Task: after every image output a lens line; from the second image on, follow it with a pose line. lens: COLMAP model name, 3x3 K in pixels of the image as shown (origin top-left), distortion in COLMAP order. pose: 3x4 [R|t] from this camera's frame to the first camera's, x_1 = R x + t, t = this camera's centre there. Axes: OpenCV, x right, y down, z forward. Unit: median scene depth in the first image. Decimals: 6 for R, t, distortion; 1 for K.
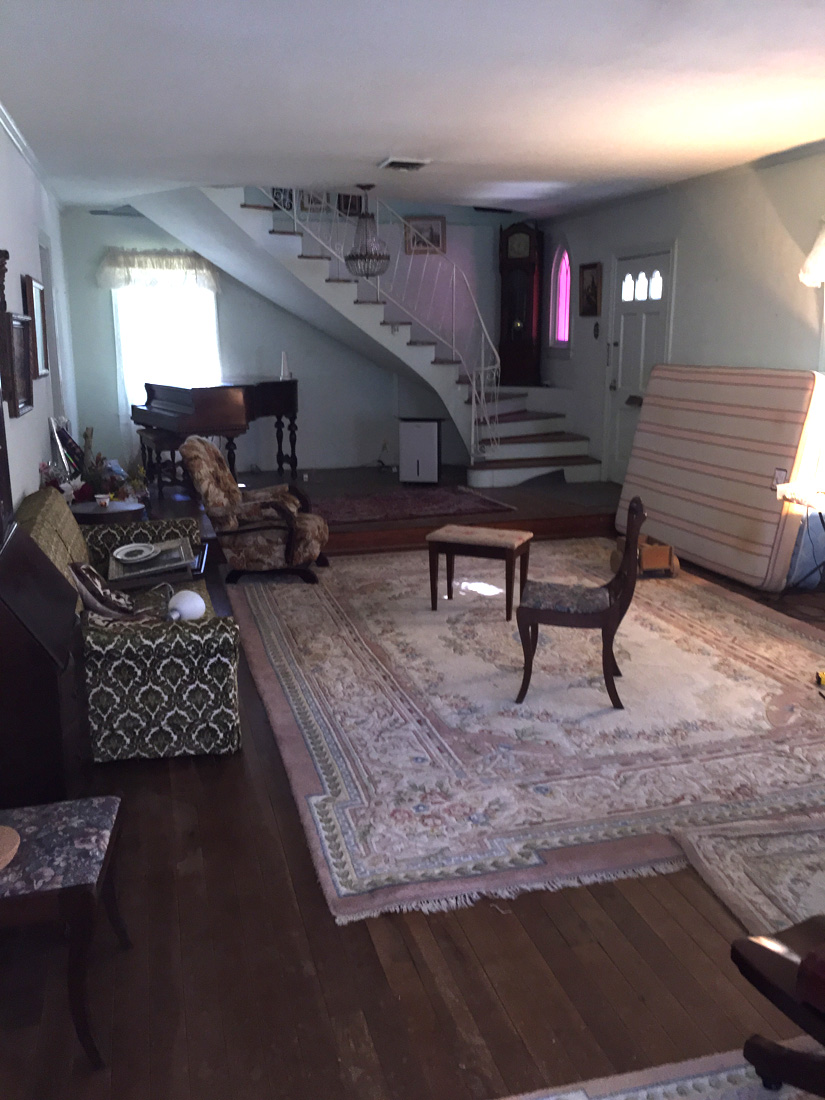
lens RADIAL K [[989.3, 0, 411.1], [0, 989.3, 555.5], [0, 0, 1]] dist [0.060144, -0.040976]
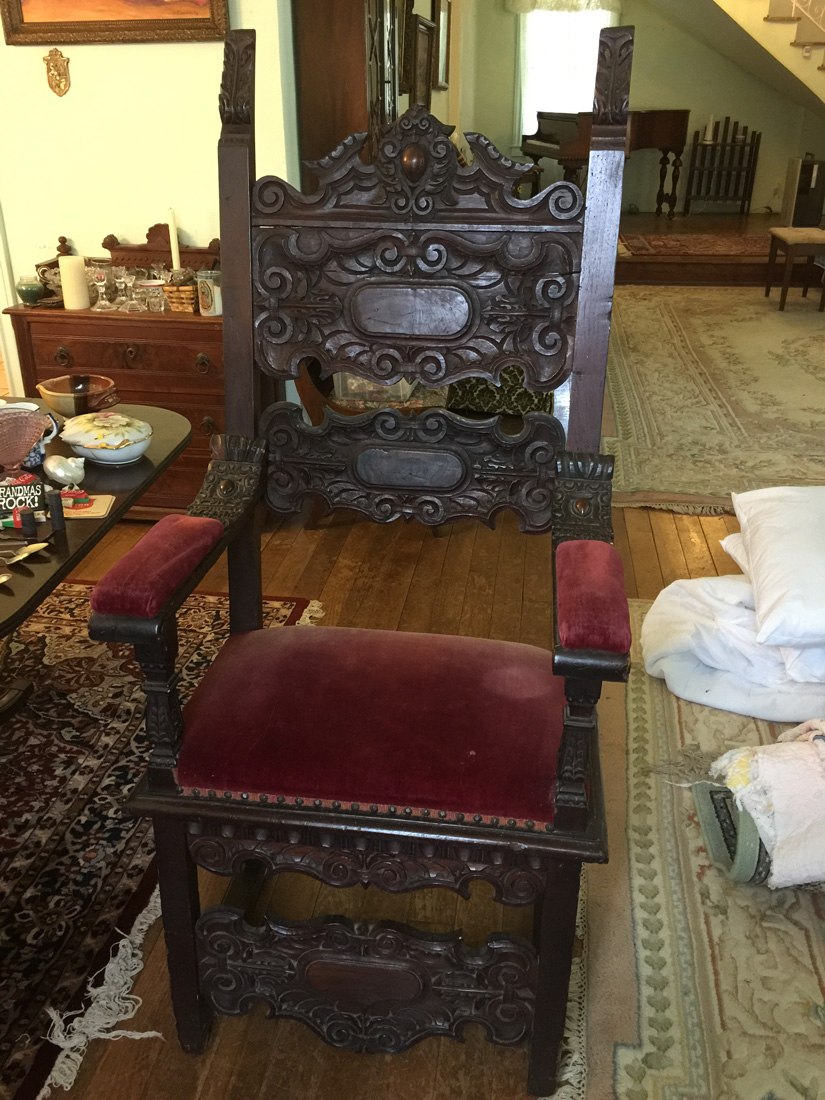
lens RADIAL K [[989.3, 0, 404.9], [0, 989.3, 543.3], [0, 0, 1]] dist [0.060144, -0.040976]
pose [[0.923035, 0.170340, -0.344951, 0.079695], [-0.096226, 0.970358, 0.221687, 0.090188], [0.372488, -0.171432, 0.912066, -0.142969]]
